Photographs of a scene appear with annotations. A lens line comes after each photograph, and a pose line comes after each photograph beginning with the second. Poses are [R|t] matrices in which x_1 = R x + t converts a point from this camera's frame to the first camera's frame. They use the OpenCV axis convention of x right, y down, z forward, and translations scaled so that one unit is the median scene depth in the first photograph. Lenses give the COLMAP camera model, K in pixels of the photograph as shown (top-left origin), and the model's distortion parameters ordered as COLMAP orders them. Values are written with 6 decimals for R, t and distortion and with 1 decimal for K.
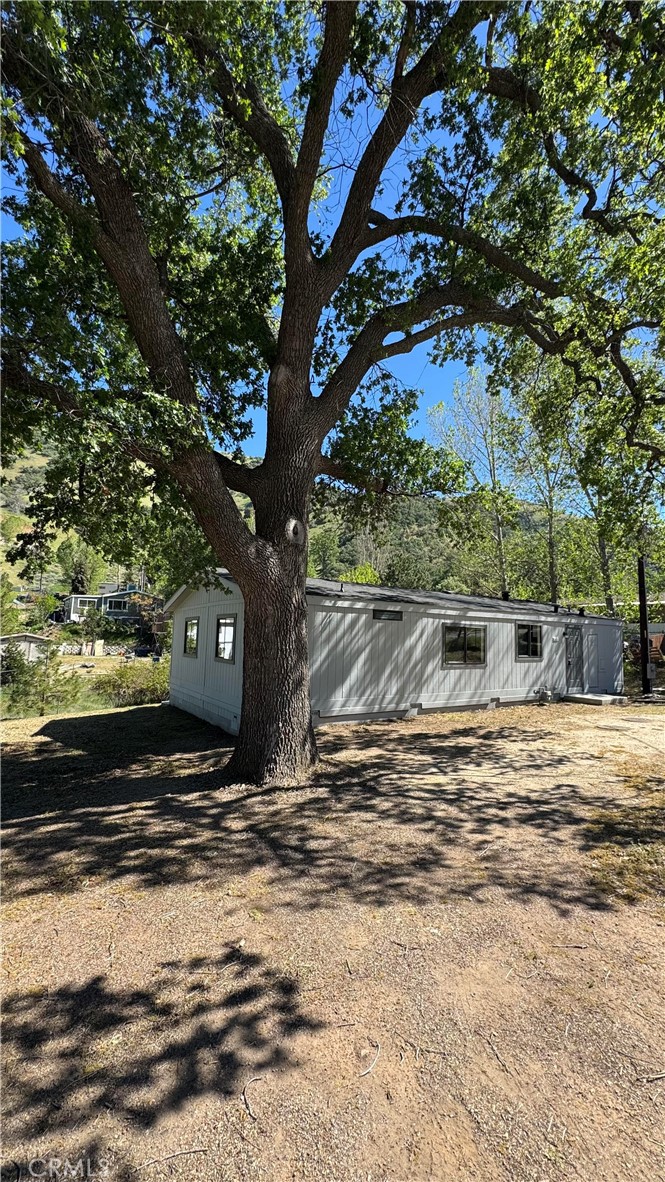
lens RADIAL K [[475.0, 0, 333.9], [0, 475.0, 590.1], [0, 0, 1]] dist [-0.001526, -0.000180]
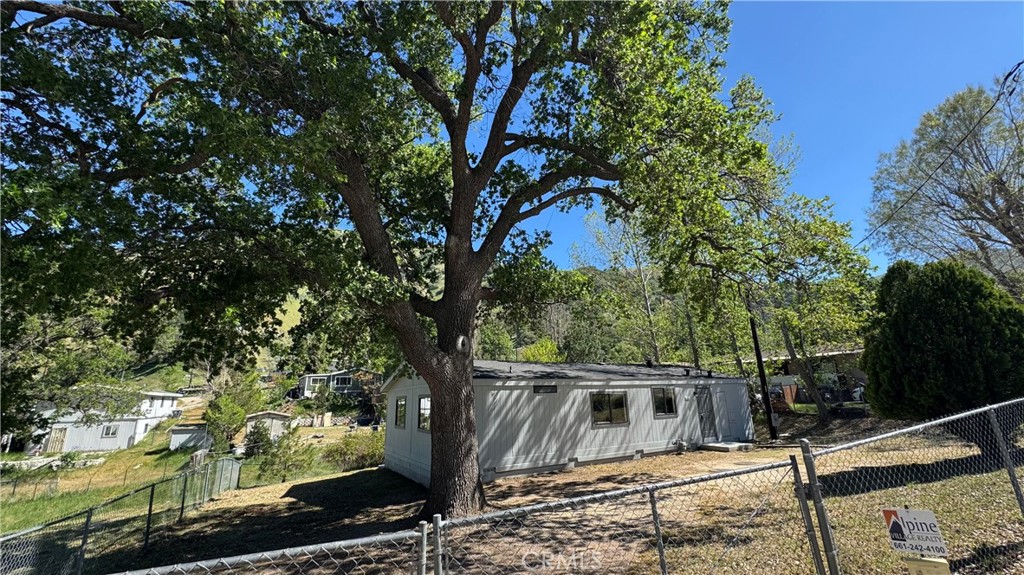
lens RADIAL K [[411.5, 0, 512.0], [0, 411.5, 285.8], [0, 0, 1]] dist [-0.001526, -0.000180]
pose [[0.997526, -0.062101, -0.032951, 0.091238], [0.055815, 0.984567, -0.165868, -0.056299], [0.042743, 0.163618, 0.985597, -0.230178]]
